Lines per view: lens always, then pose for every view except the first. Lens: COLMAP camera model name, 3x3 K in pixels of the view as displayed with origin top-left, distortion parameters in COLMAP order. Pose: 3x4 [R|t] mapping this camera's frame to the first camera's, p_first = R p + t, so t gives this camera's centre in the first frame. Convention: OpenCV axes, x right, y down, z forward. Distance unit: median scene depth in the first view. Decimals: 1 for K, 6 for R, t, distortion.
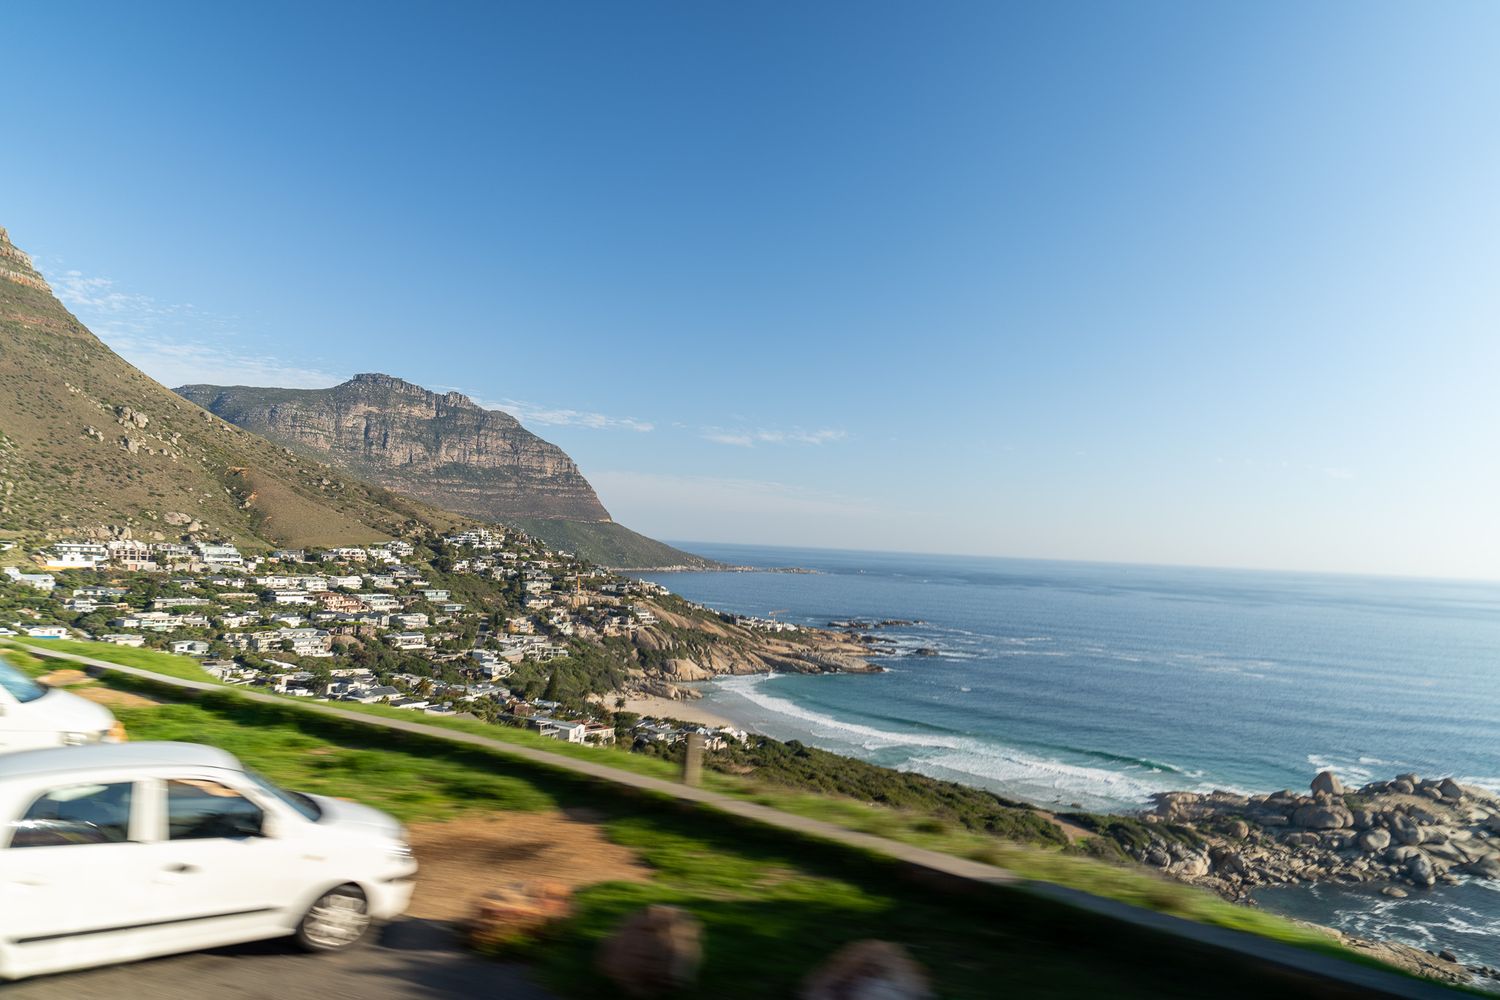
lens RADIAL K [[947.0, 0, 751.0], [0, 947.0, 443.4], [0, 0, 1]] dist [-0.005734, -0.000051]
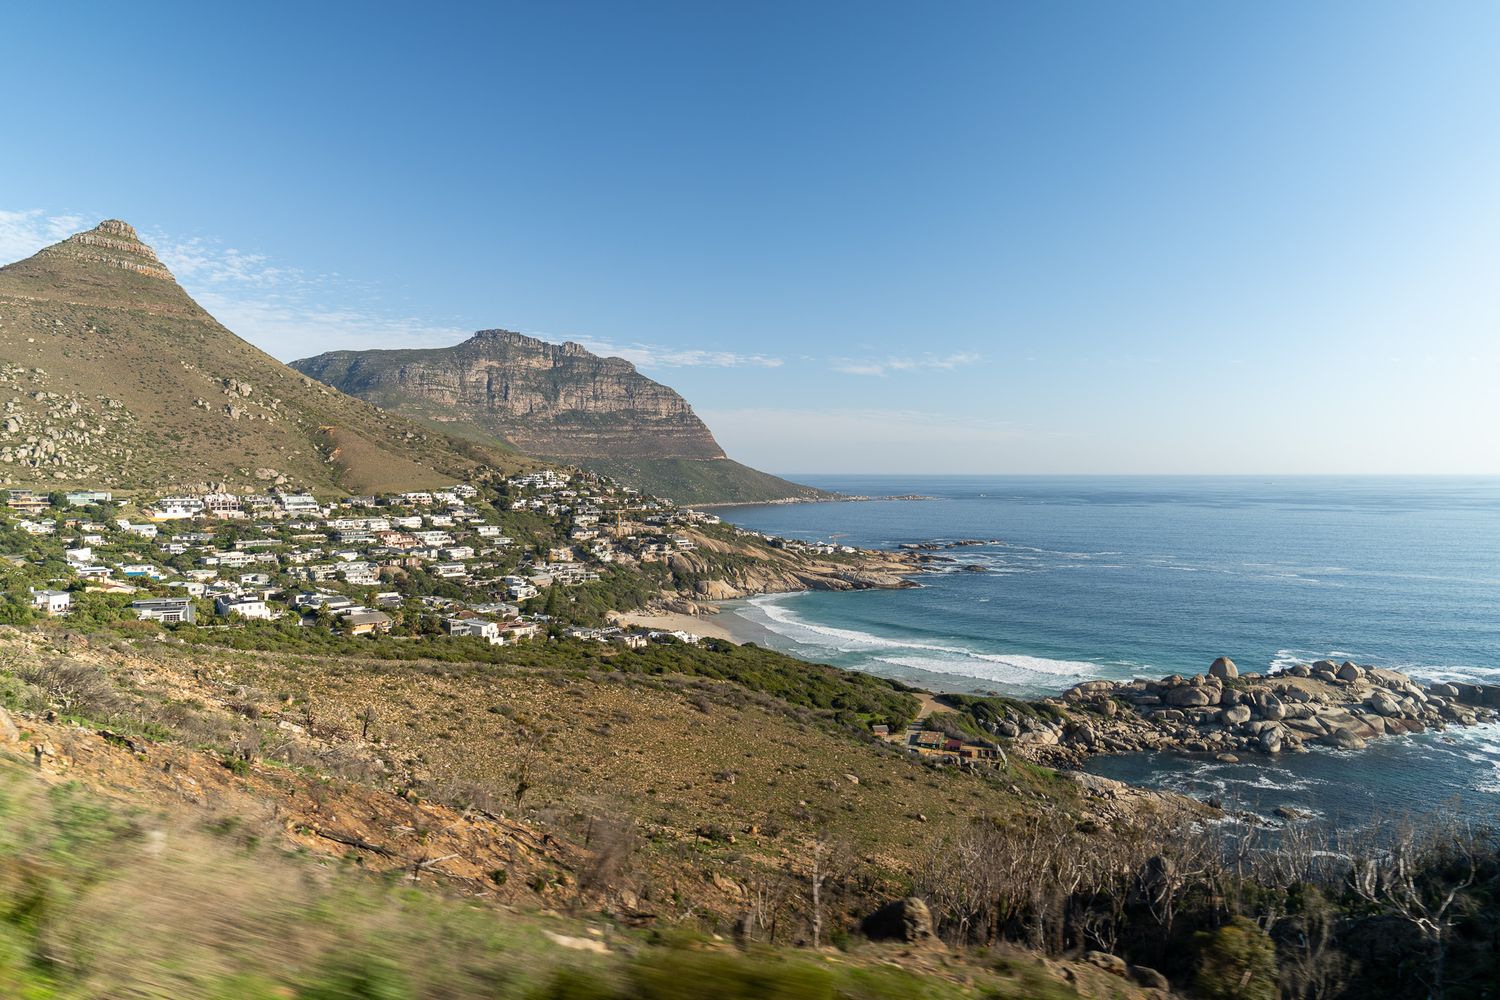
lens RADIAL K [[947.0, 0, 751.0], [0, 947.0, 443.4], [0, 0, 1]] dist [-0.005734, -0.000051]
pose [[0.989011, -0.051641, -0.138530, 0.129686], [0.061255, 0.995934, 0.066057, 0.002206], [0.134555, -0.073817, 0.988153, -0.056661]]
